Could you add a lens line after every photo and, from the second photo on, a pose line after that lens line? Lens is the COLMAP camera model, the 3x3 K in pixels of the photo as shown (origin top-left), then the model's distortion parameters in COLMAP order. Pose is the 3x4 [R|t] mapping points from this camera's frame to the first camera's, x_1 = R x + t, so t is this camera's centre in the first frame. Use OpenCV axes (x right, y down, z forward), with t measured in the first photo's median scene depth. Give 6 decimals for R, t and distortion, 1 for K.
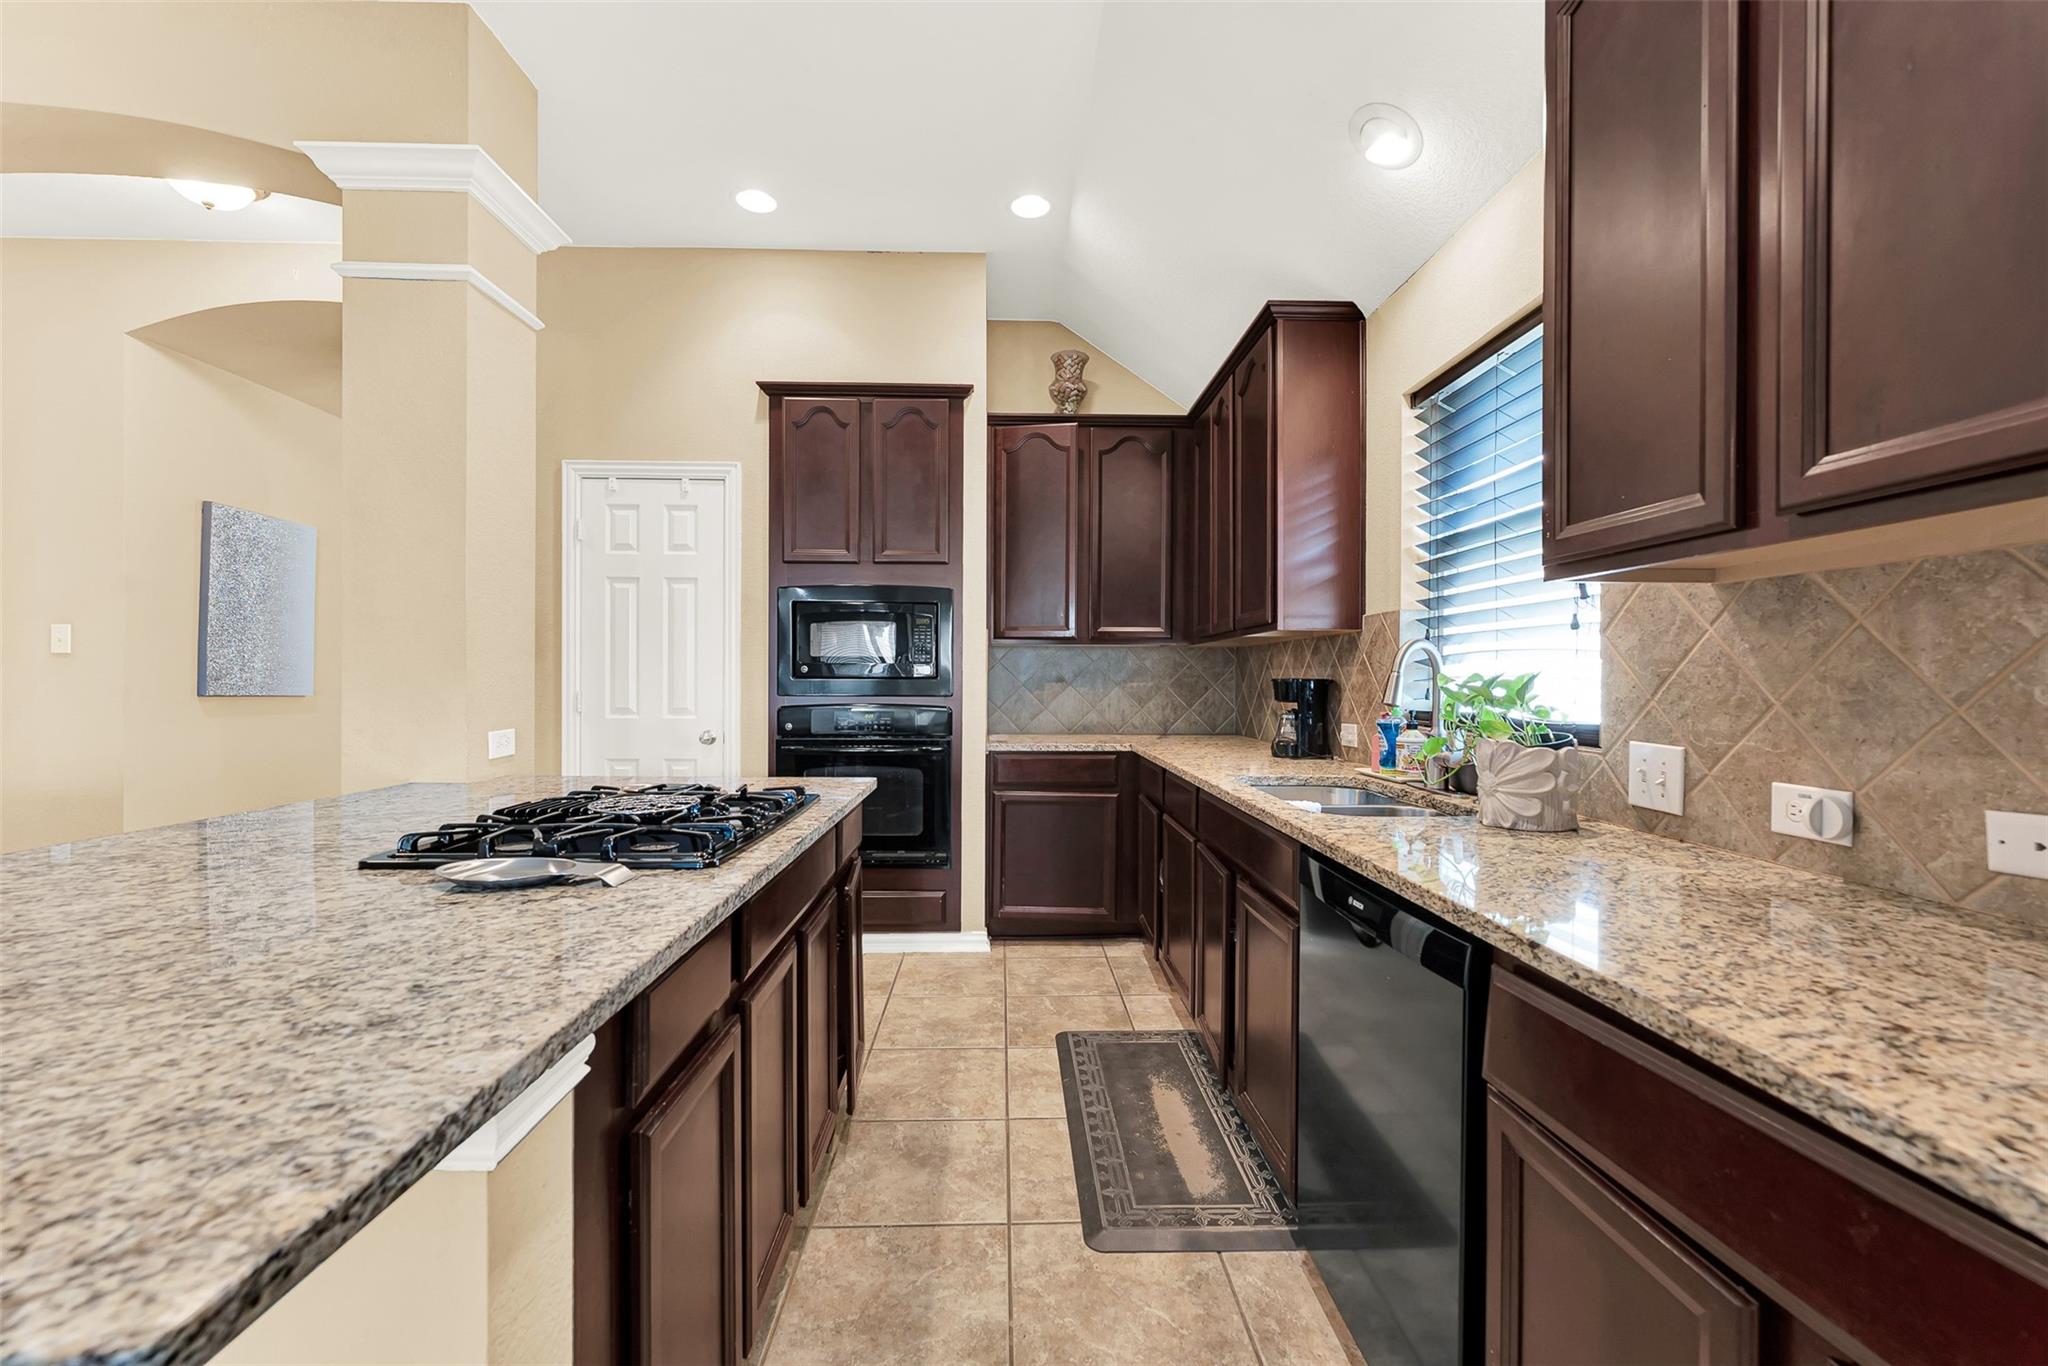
lens RADIAL K [[835.7, 0, 1025.8], [0, 835.7, 678.4], [0, 0, 1]] dist [0.000392, 0.000173]
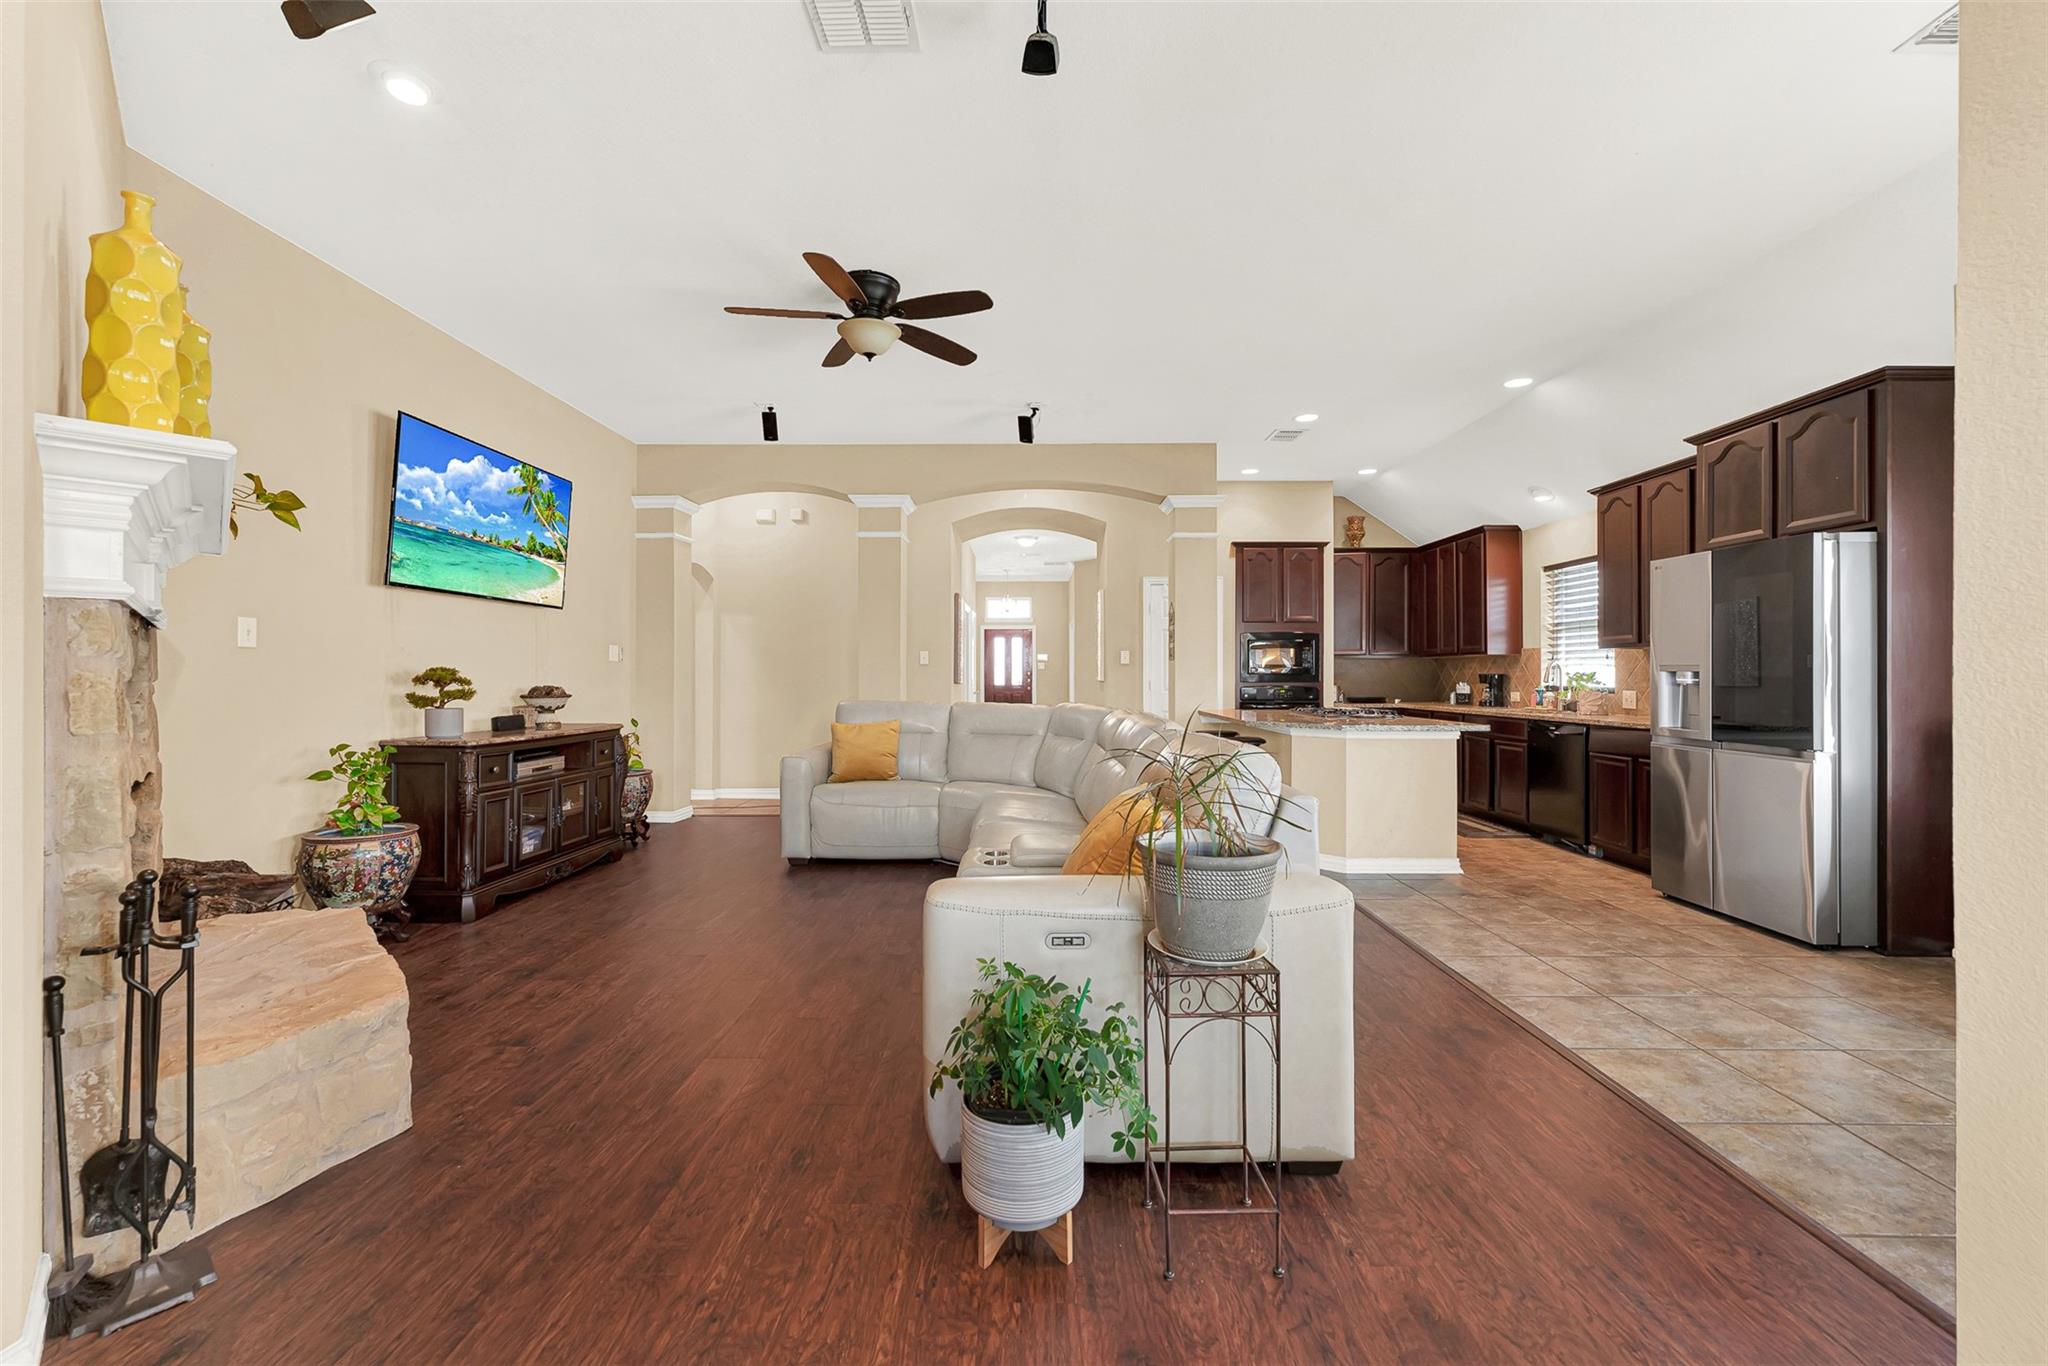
lens RADIAL K [[835.7, 0, 1025.8], [0, 835.7, 678.4], [0, 0, 1]] dist [0.000392, 0.000173]
pose [[0.999422, -0.005914, -0.033464, -1.014484], [0.005956, 0.999982, 0.001163, 0.002556], [0.033457, -0.001361, 0.999439, -1.577270]]
